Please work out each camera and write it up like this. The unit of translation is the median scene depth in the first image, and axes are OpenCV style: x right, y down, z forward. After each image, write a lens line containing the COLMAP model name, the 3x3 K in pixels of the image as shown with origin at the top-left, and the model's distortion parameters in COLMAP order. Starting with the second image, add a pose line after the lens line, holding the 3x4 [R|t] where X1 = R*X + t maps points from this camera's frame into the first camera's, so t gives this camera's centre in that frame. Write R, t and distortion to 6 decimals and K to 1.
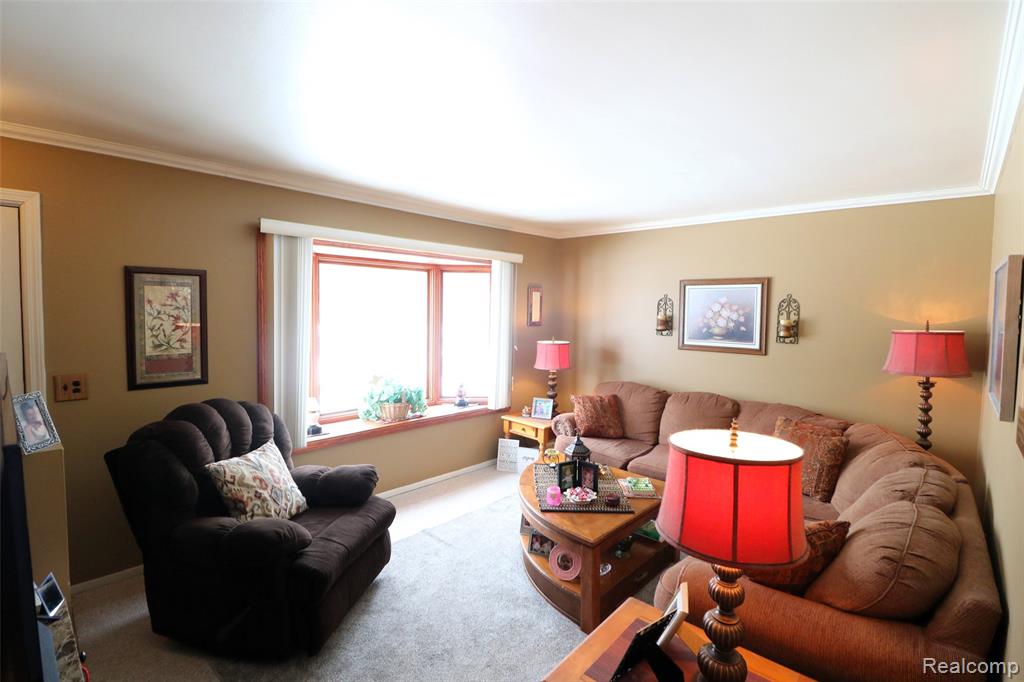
lens RADIAL K [[476.4, 0, 509.4], [0, 476.4, 333.5], [0, 0, 1]] dist [-0.012248, -0.004450]
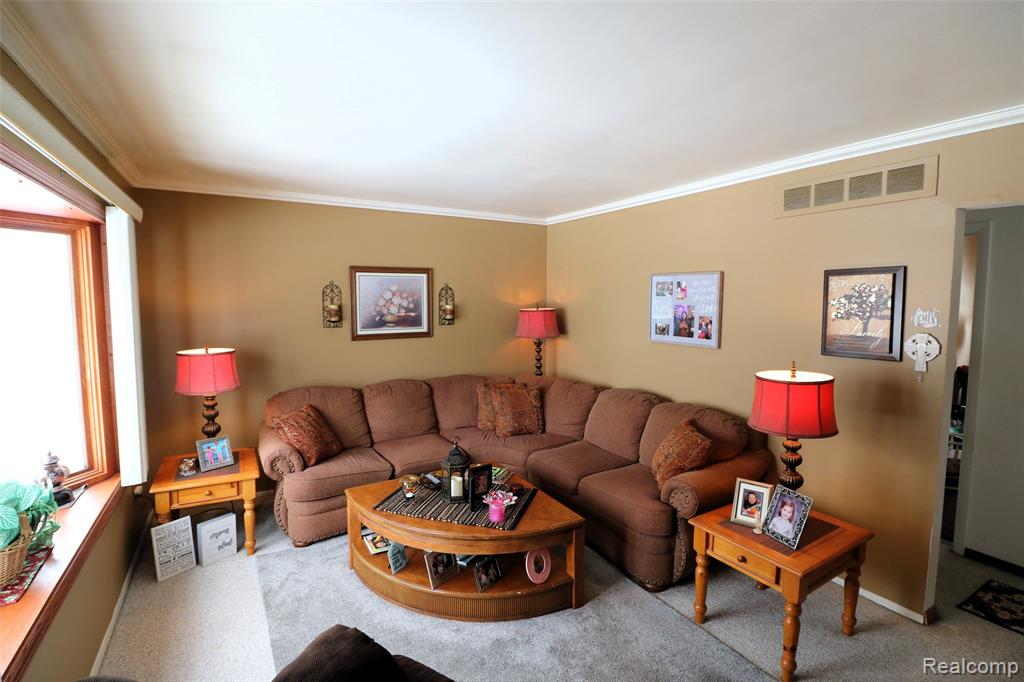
lens RADIAL K [[479.0, 0, 510.5], [0, 479.0, 340.8], [0, 0, 1]] dist [-0.001980, -0.000124]
pose [[0.281375, -0.104946, 0.953842, -0.479193], [0.055221, 0.994125, 0.093088, -0.039132], [-0.958008, 0.026480, 0.285518, 0.466072]]
